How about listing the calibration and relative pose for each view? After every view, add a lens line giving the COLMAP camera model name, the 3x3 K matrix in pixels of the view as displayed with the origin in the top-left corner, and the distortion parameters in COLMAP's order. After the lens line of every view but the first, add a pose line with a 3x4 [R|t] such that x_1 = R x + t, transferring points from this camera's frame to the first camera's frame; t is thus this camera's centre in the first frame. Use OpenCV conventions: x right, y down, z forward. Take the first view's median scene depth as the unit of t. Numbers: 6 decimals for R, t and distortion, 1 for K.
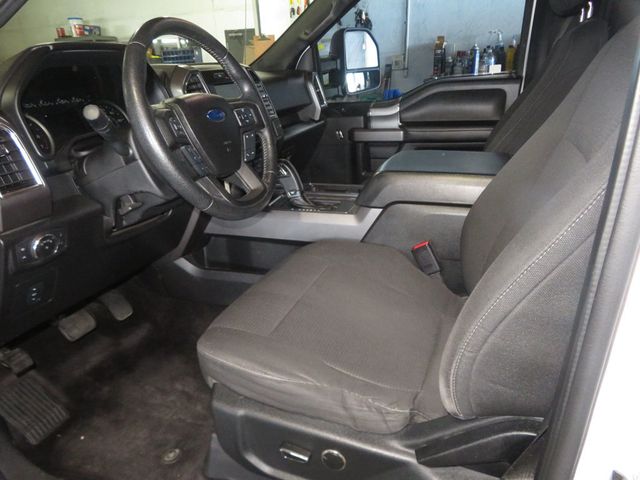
lens RADIAL K [[466.9, 0, 316.6], [0, 466.9, 238.9], [0, 0, 1]] dist [-0.003234, 0.006565]
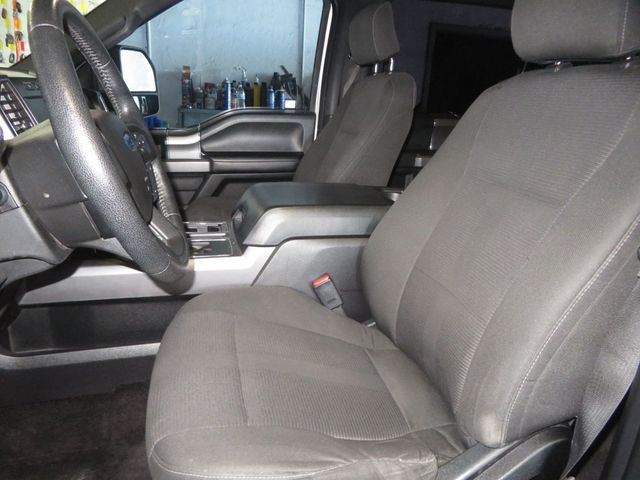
lens RADIAL K [[466.9, 0, 321.0], [0, 466.9, 241.5], [0, 0, 1]] dist [-0.003234, 0.006565]
pose [[0.822654, -0.087931, 0.561702, -0.249205], [0.118561, 0.992779, -0.018228, -0.039674], [-0.556043, 0.081591, 0.827139, 0.158071]]
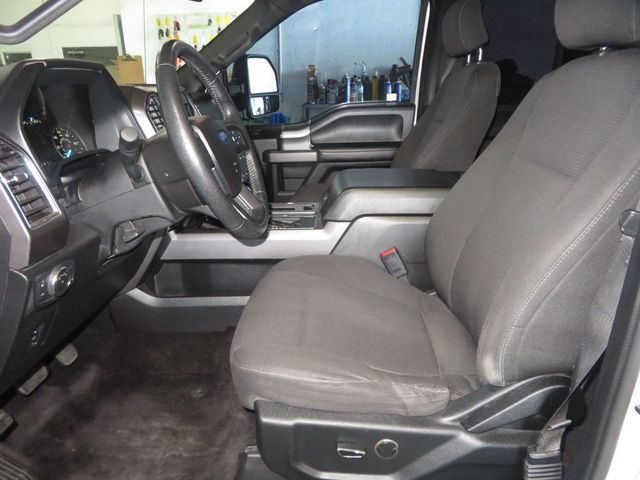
lens RADIAL K [[466.9, 0, 317.9], [0, 466.9, 241.8], [0, 0, 1]] dist [-0.003234, 0.006565]
pose [[0.949364, -0.071310, 0.305979, -0.221402], [0.083903, 0.996075, -0.028186, 0.004538], [-0.302768, 0.052432, 0.951621, -0.008120]]
